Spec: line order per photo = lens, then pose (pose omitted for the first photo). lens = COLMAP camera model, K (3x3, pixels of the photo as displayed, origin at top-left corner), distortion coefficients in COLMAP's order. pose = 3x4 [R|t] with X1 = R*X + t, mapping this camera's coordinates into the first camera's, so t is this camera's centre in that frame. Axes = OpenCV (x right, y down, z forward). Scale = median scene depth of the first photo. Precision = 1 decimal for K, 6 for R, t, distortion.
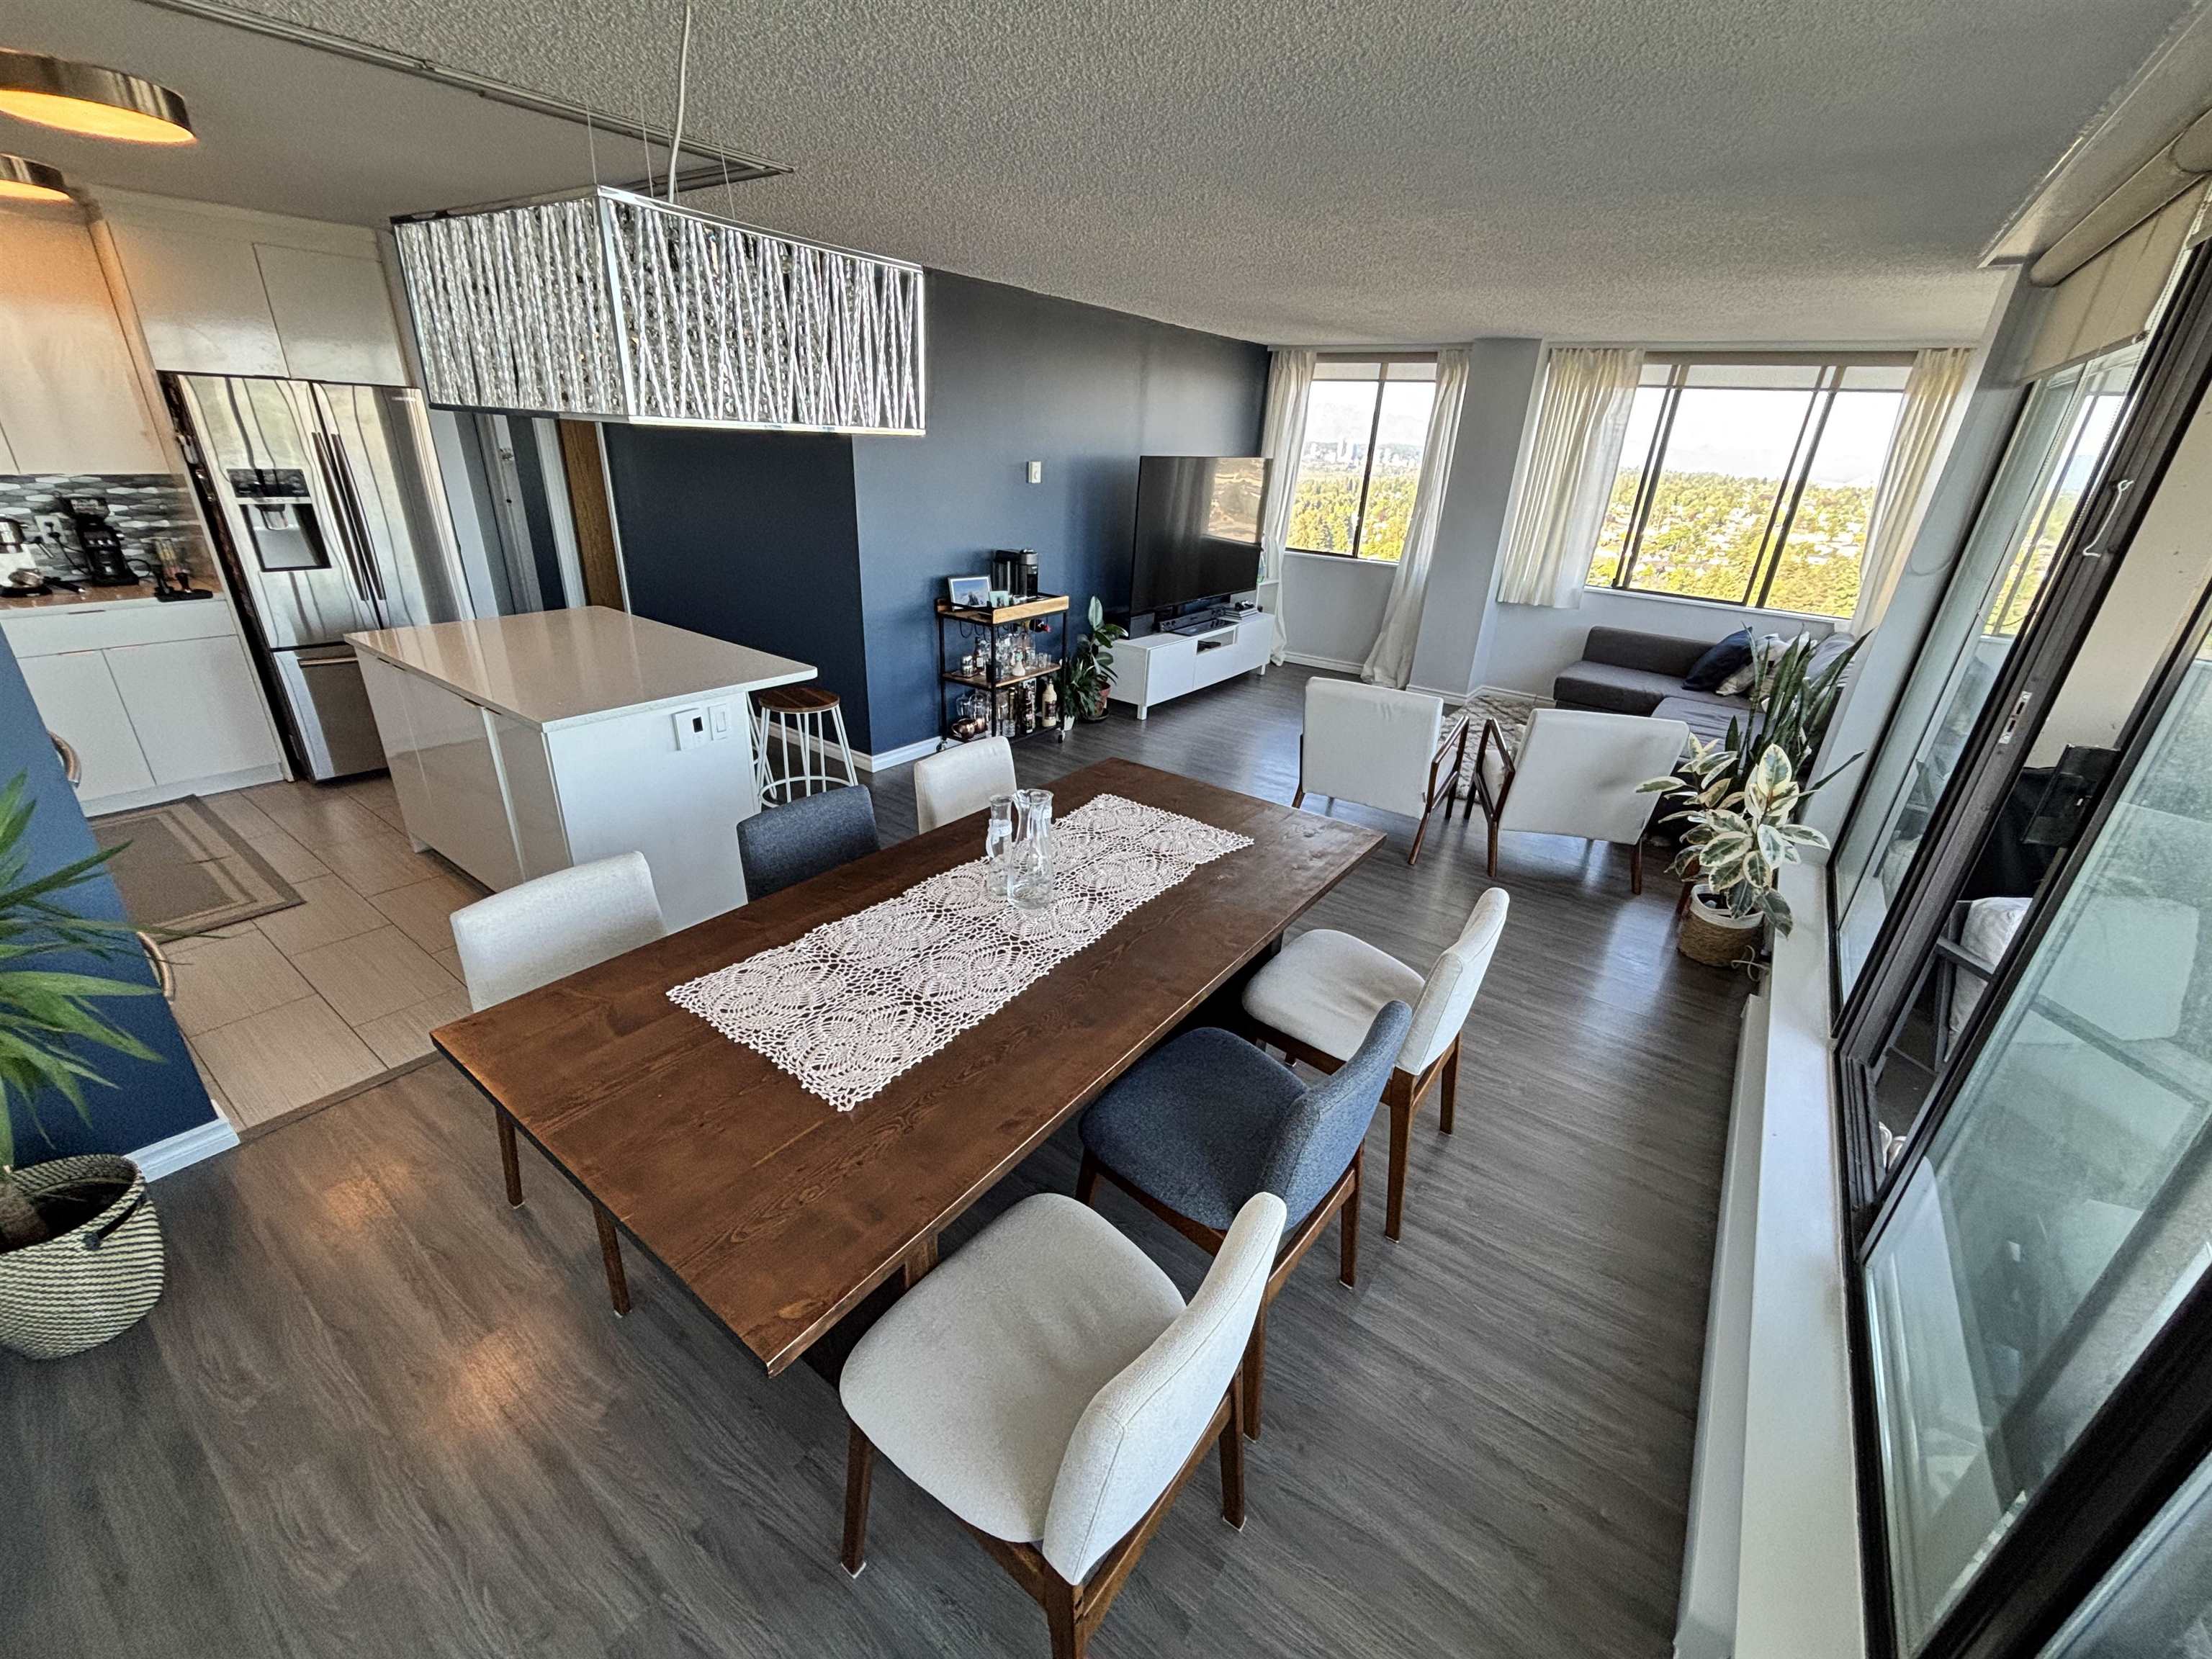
lens RADIAL K [[893.2, 0, 1104.4], [0, 893.2, 828.5], [0, 0, 1]] dist [0.001423, -0.000630]
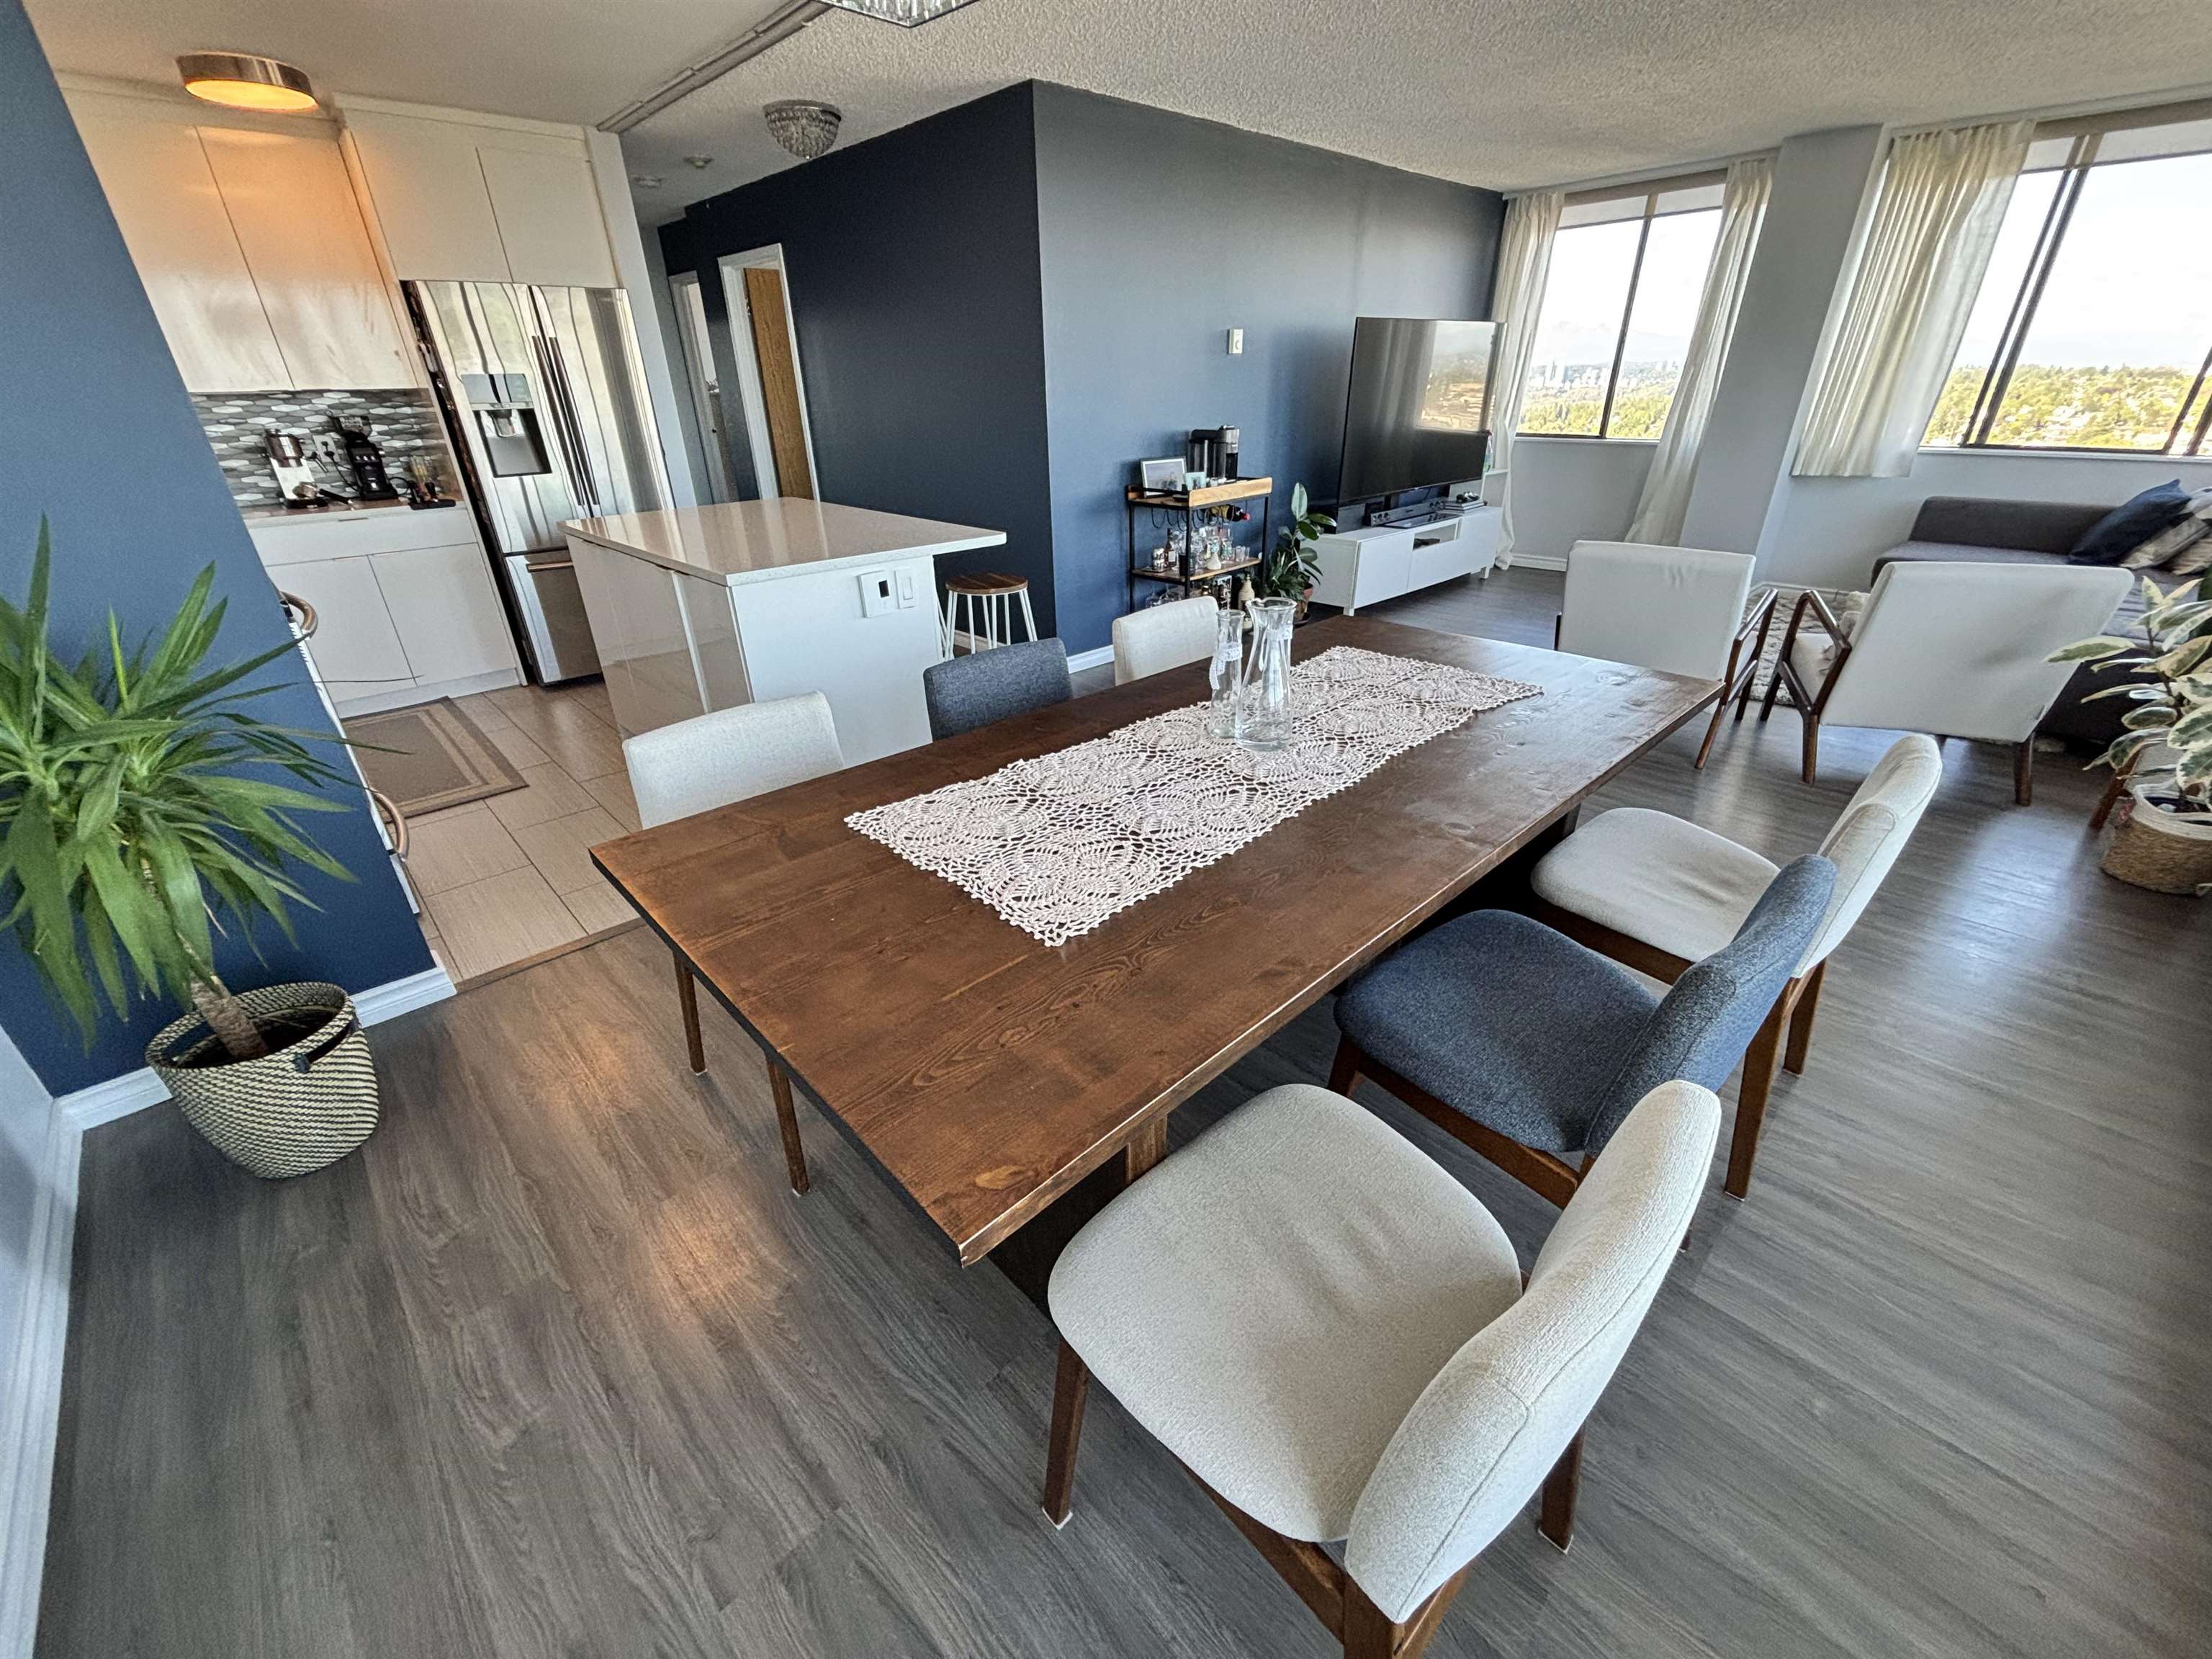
lens RADIAL K [[893.2, 0, 1104.4], [0, 893.2, 828.5], [0, 0, 1]] dist [0.001423, -0.000630]
pose [[0.981749, 0.019672, -0.189160, -0.038446], [-0.010349, 0.998688, 0.050149, 0.064967], [0.189898, -0.047276, 0.980665, 0.096368]]
